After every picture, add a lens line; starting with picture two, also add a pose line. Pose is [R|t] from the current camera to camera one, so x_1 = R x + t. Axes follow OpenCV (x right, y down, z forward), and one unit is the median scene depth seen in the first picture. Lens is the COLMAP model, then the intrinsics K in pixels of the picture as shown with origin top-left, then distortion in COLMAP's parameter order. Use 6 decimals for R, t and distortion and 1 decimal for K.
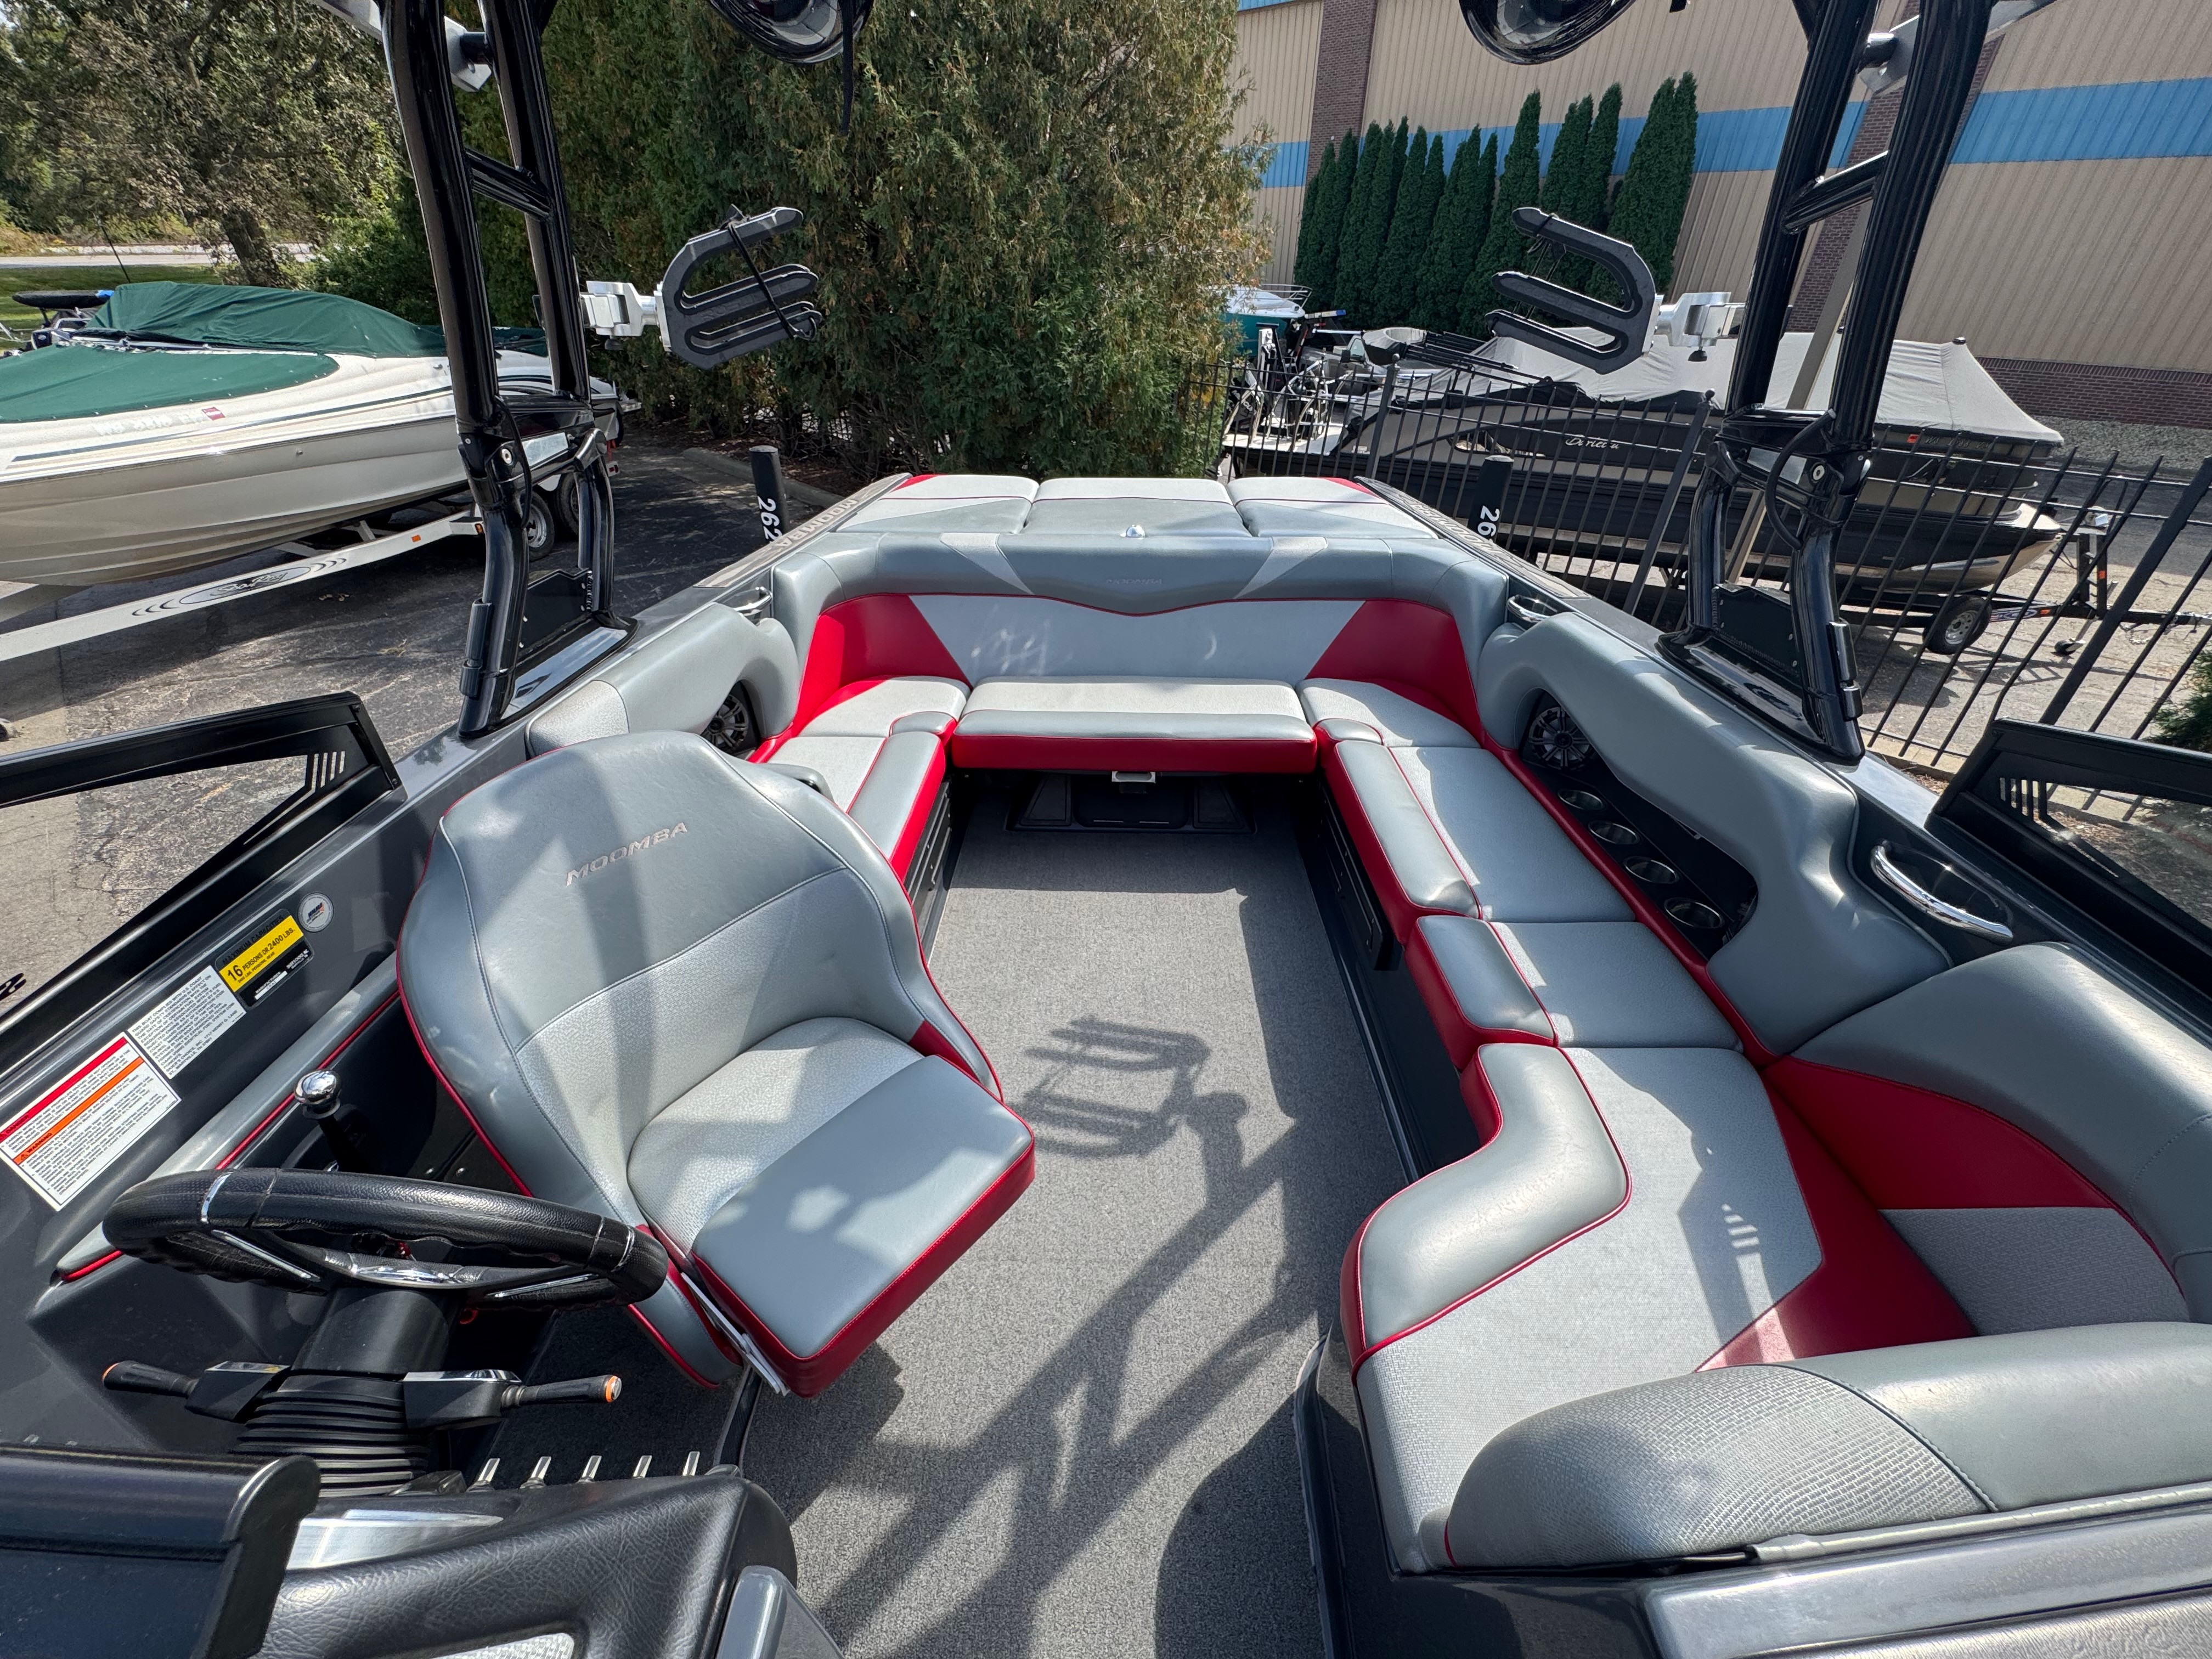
lens RADIAL K [[873.2, 0, 1106.8], [0, 873.2, 824.4], [0, 0, 1]] dist [-0.002325, -0.000192]
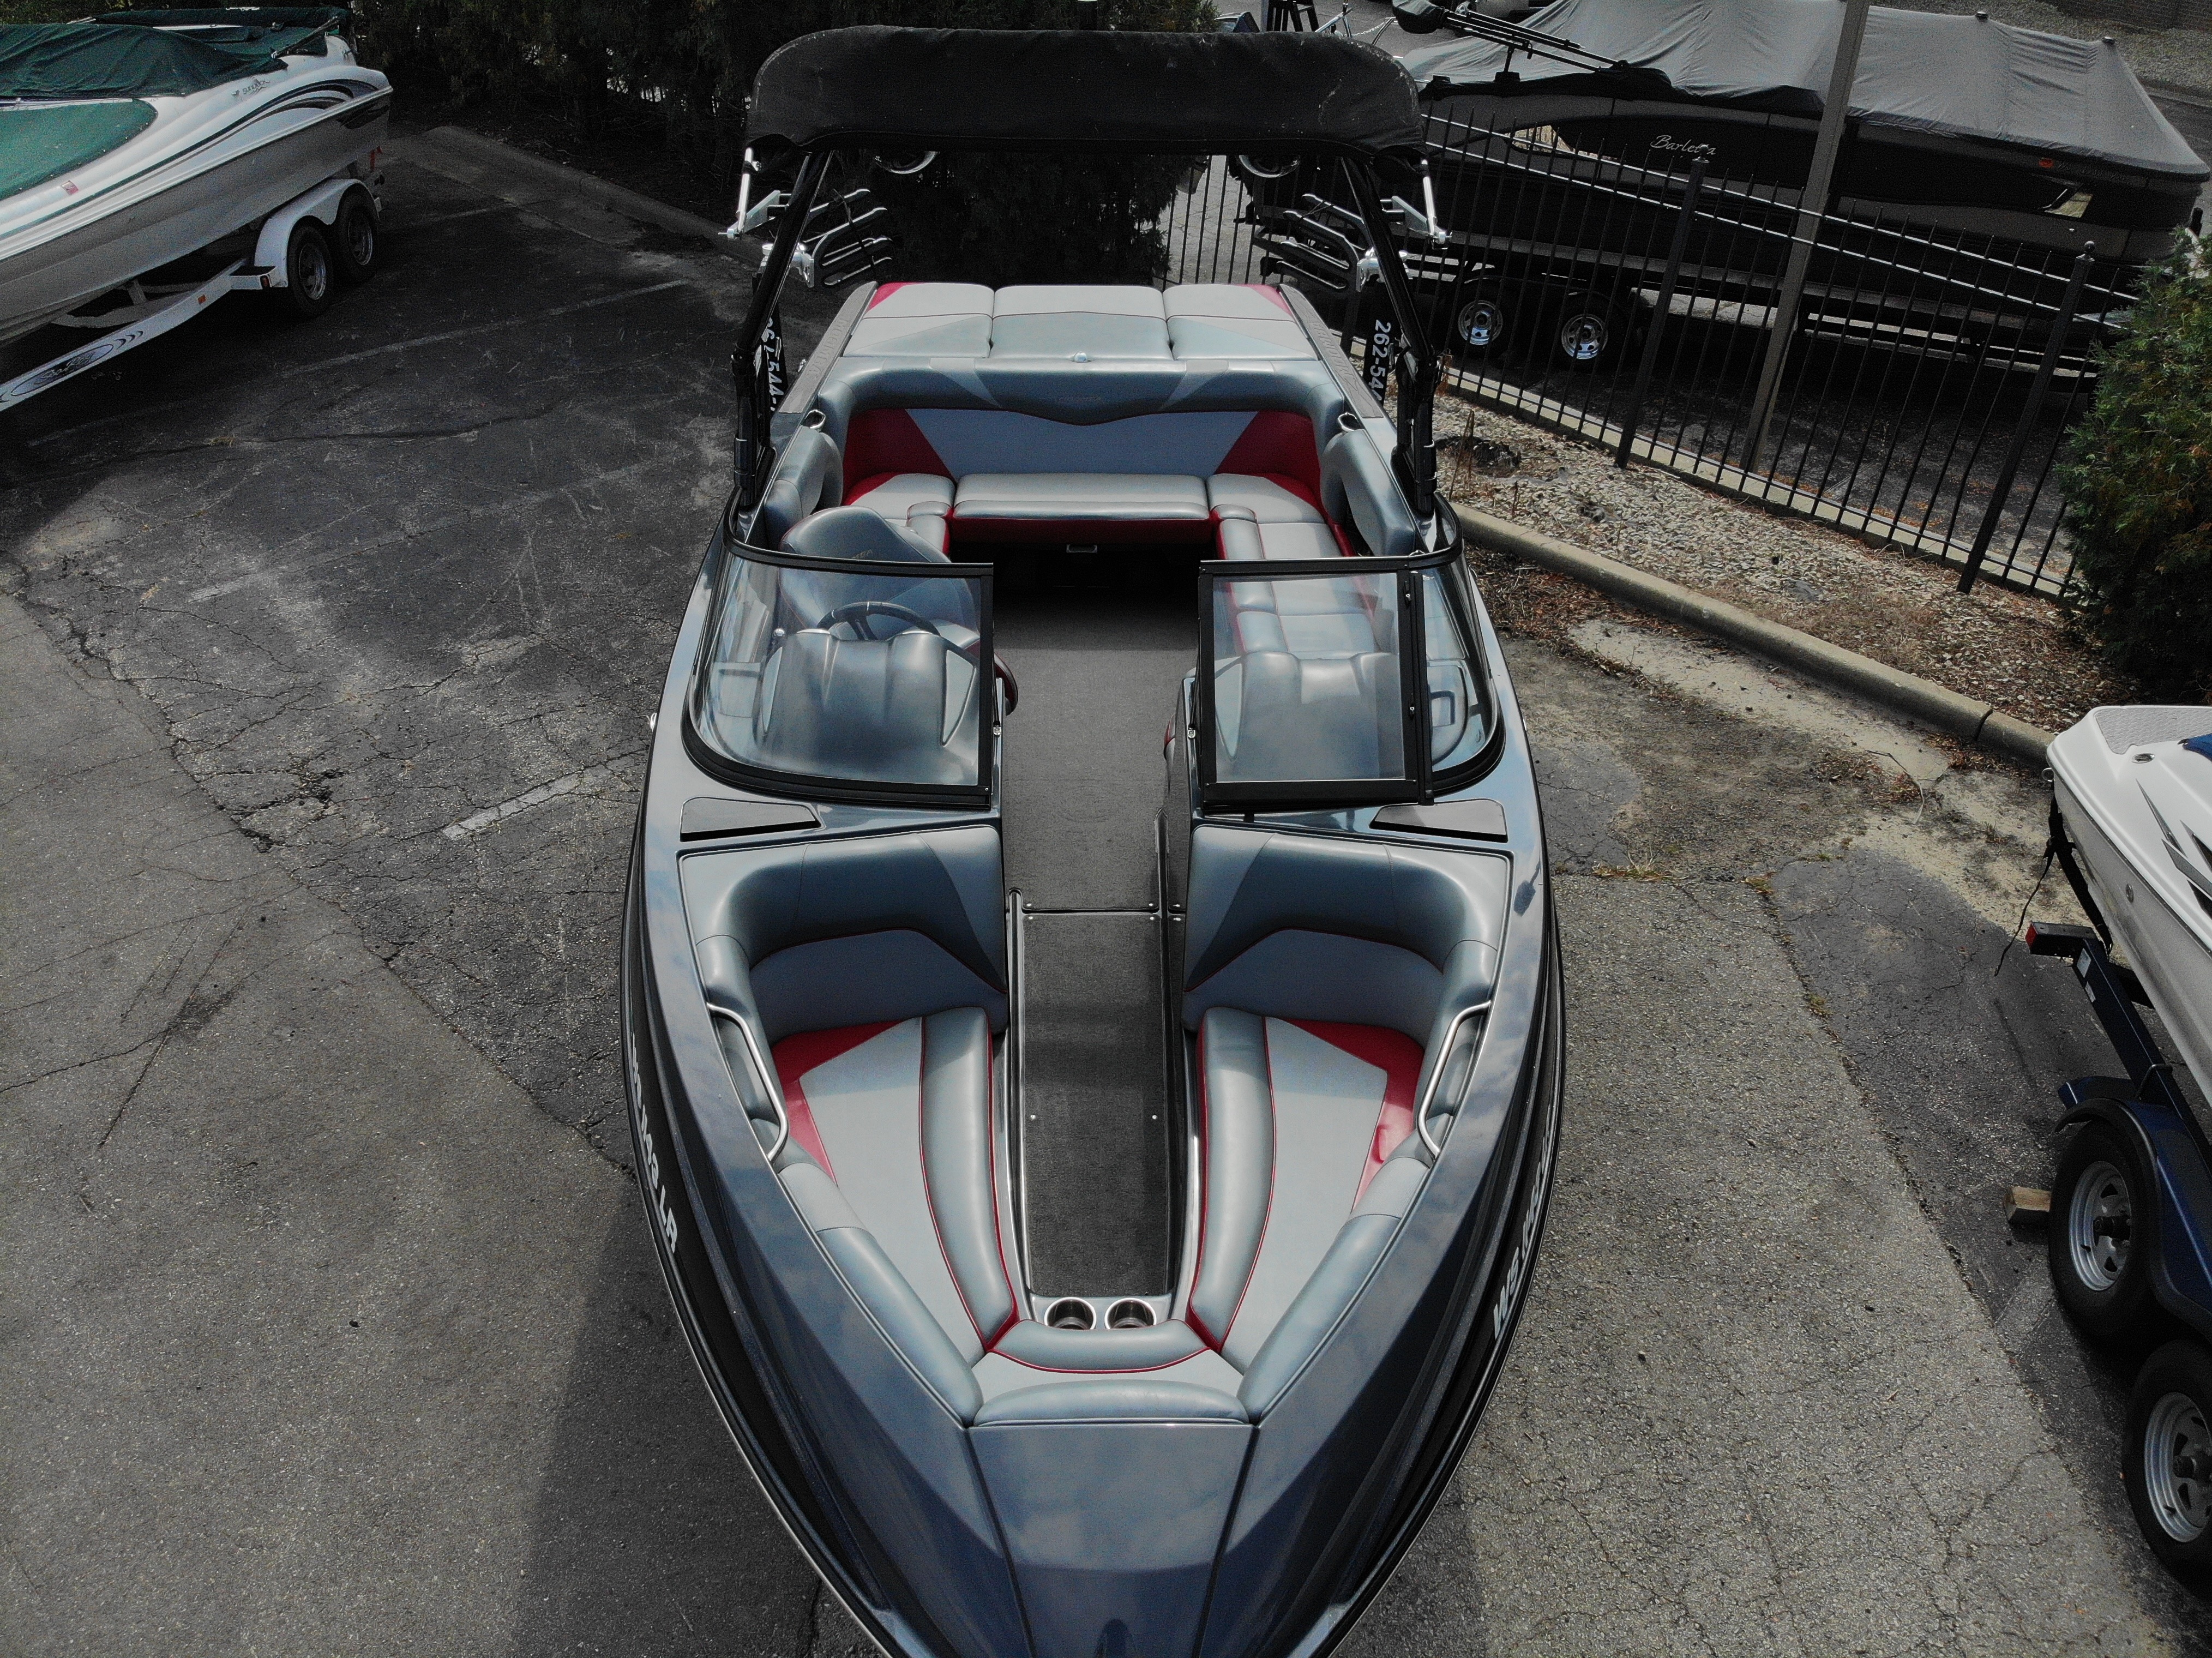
lens RADIAL K [[1618.1, 0, 1098.6], [0, 1618.1, 832.1], [0, 0, 1]] dist [0.057692, -0.165085]
pose [[0.999507, -0.014783, 0.027710, -0.005606], [0.012906, 0.997689, 0.066706, 0.076749], [-0.028632, -0.066316, 0.997388, -0.546361]]
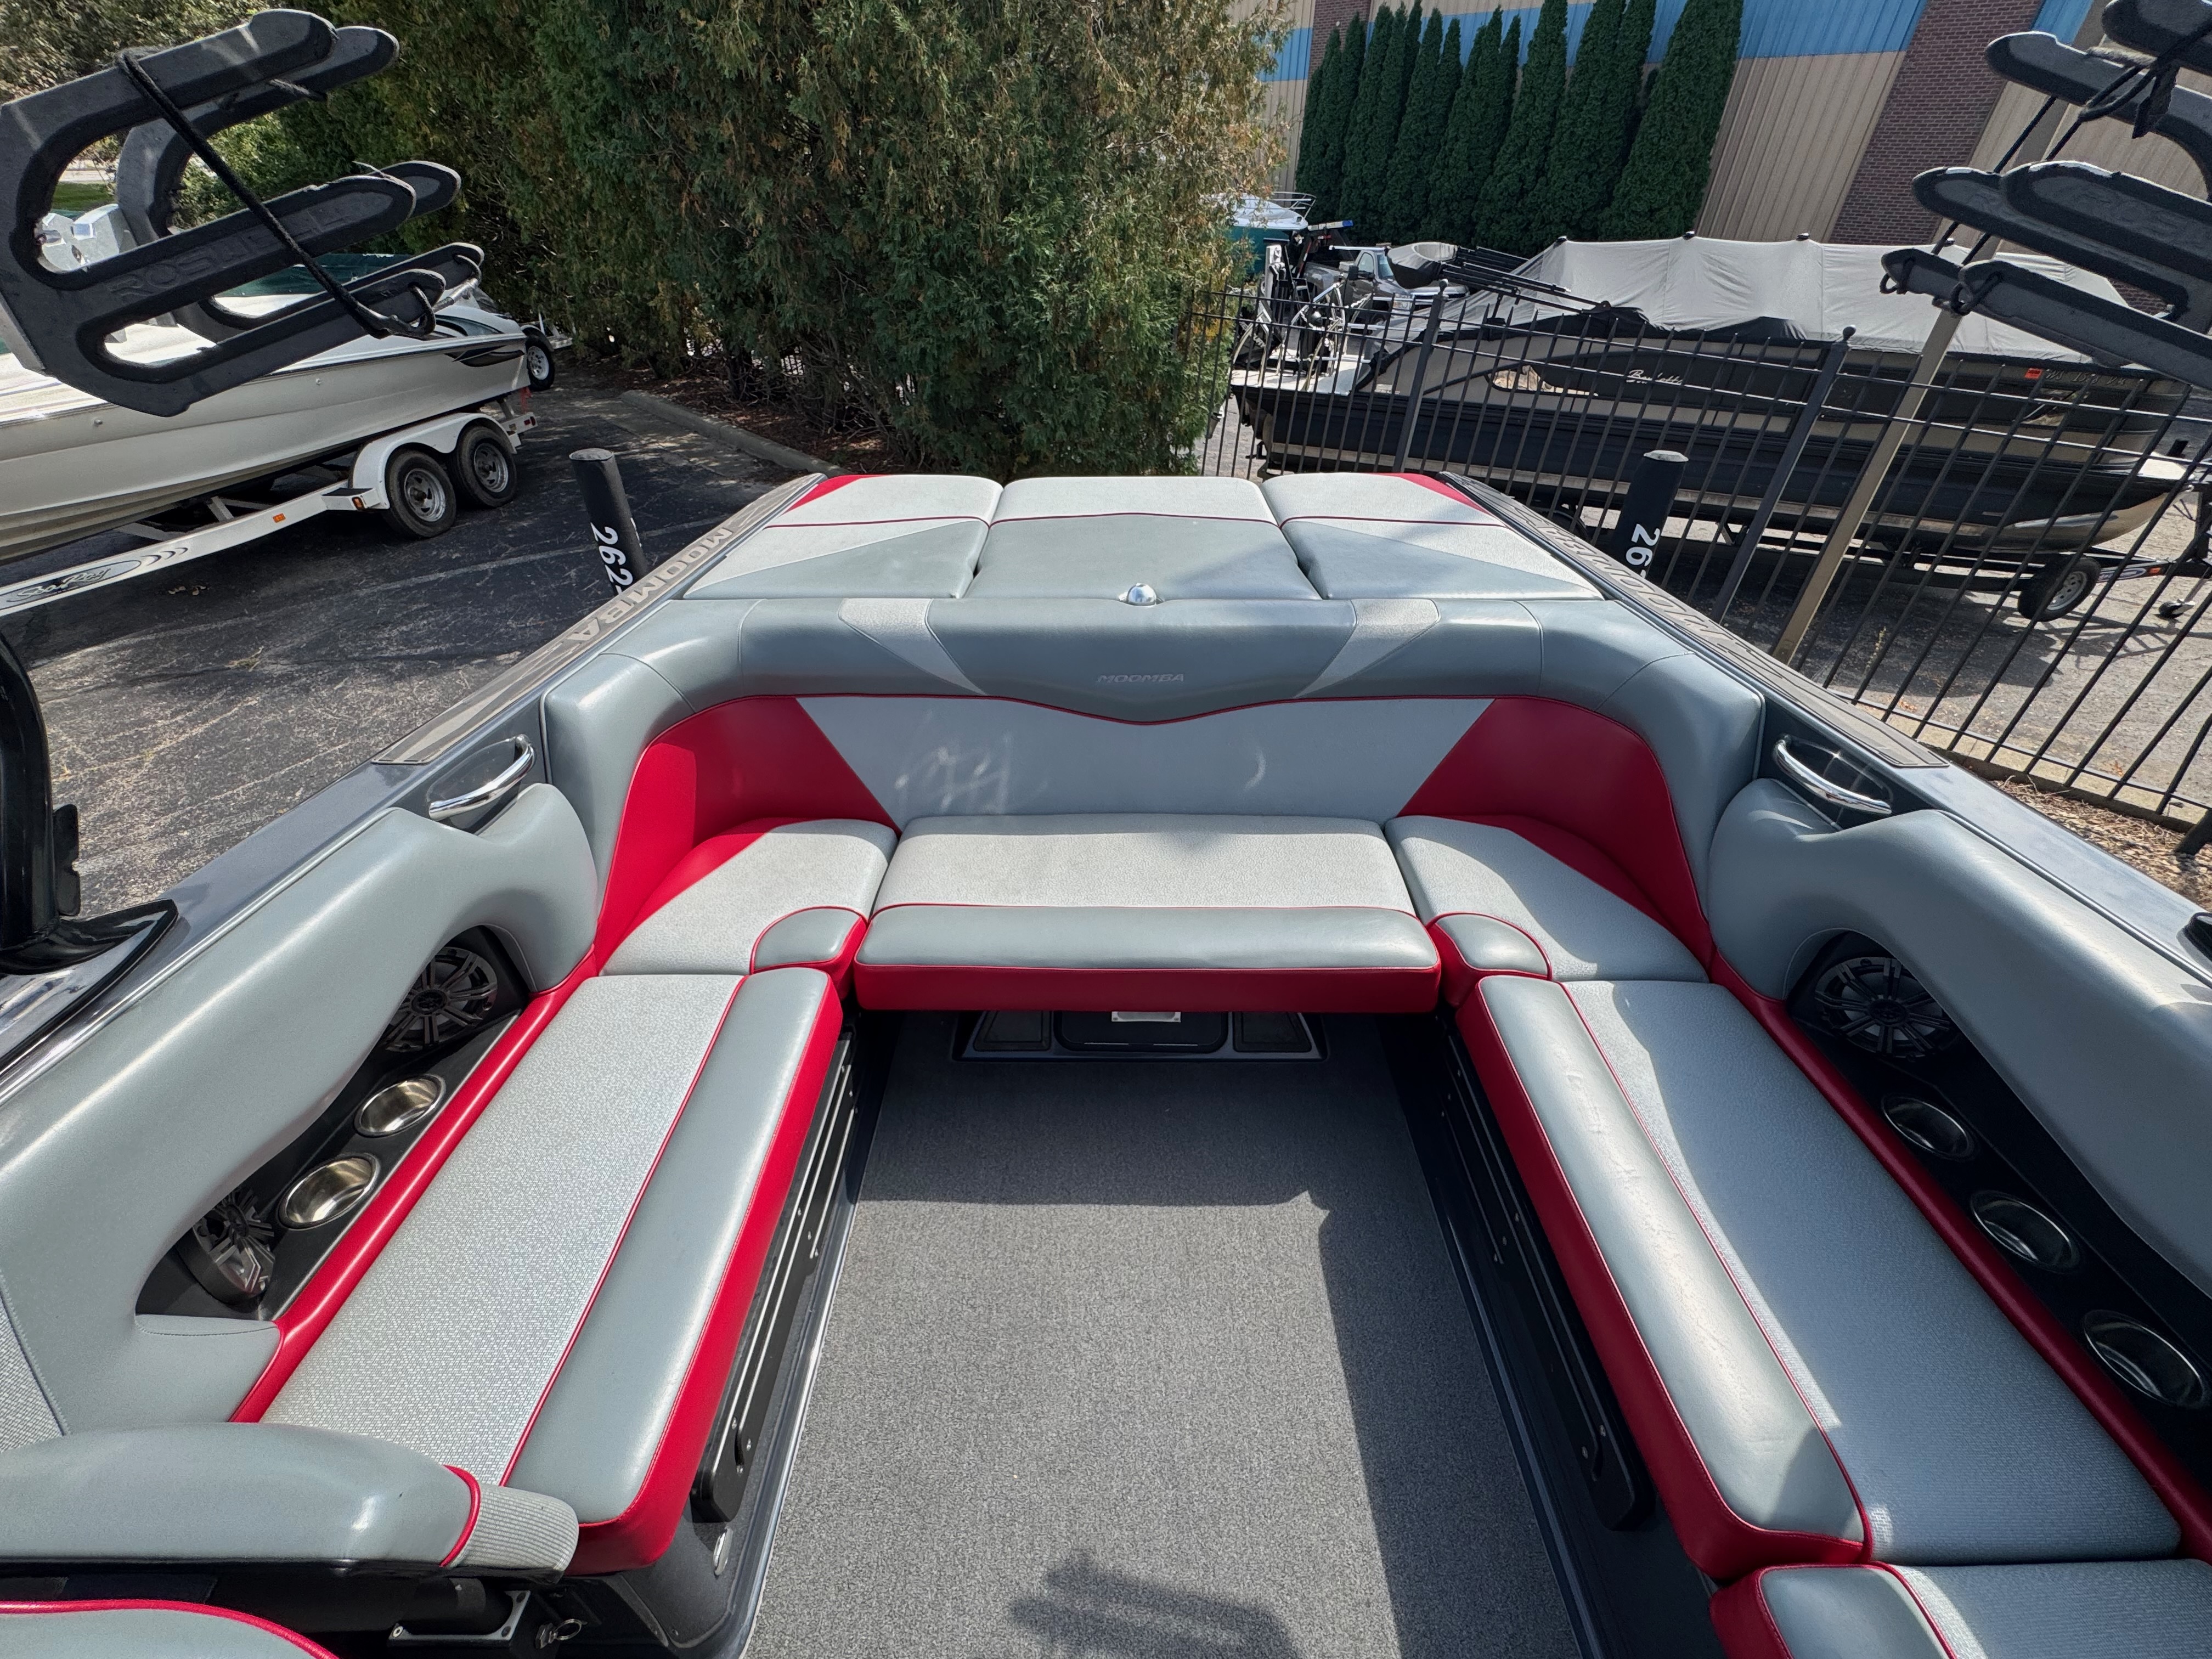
lens RADIAL K [[872.9, 0, 1110.8], [0, 872.9, 820.6], [0, 0, 1]] dist [-0.003661, 0.000303]
pose [[0.999827, -0.016216, 0.009084, 0.000654], [0.015545, 0.997454, 0.069595, -0.080976], [-0.010190, -0.069442, 0.997534, 0.129682]]
